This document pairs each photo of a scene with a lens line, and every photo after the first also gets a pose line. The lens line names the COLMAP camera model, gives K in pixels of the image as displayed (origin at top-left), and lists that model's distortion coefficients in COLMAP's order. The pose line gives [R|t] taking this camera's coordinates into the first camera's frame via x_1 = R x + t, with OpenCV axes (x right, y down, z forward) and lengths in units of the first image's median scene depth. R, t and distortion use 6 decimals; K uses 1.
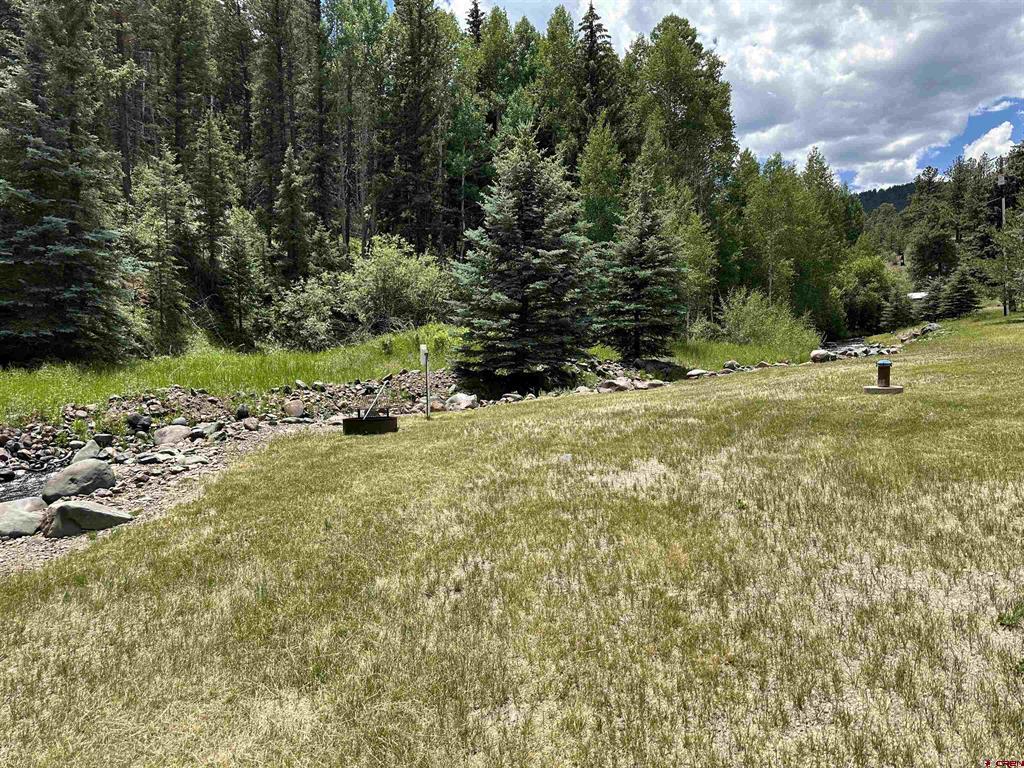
lens RADIAL K [[723.5, 0, 512.5], [0, 723.5, 386.0], [0, 0, 1]] dist [0.016452, -0.017106]
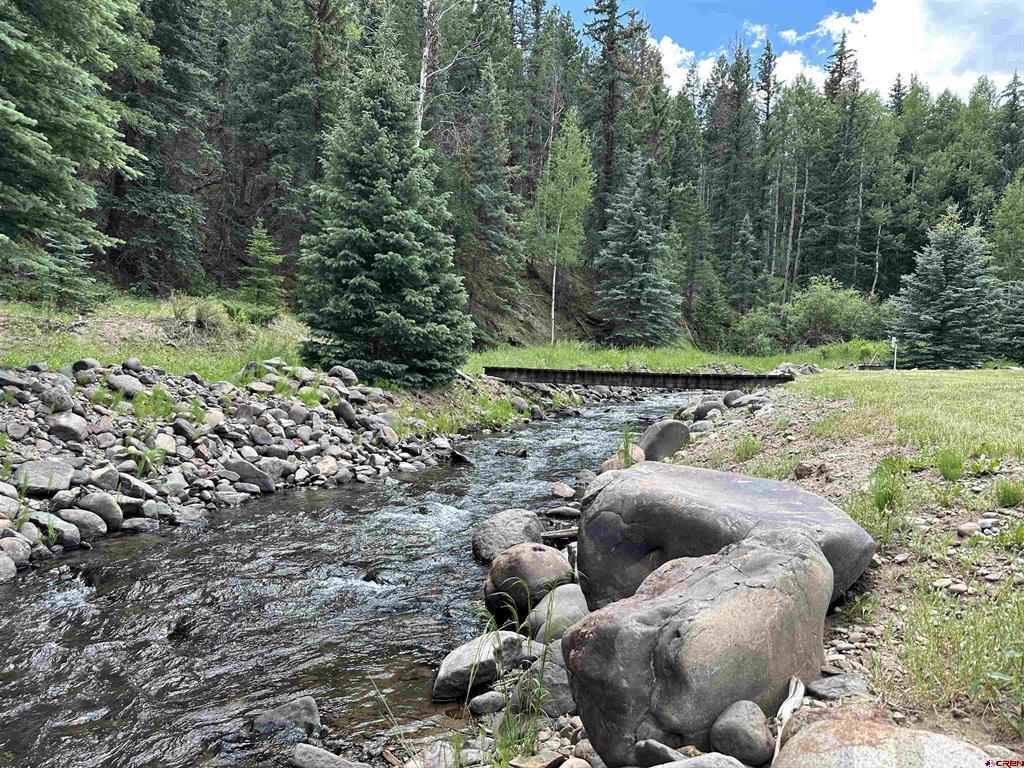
lens RADIAL K [[723.5, 0, 487.5], [0, 723.5, 387.3], [0, 0, 1]] dist [0.016452, -0.017106]
pose [[0.872589, 0.058752, -0.484908, -0.064819], [-0.078671, 0.996683, -0.020809, 0.114464], [0.482078, 0.056306, 0.874317, -0.704477]]
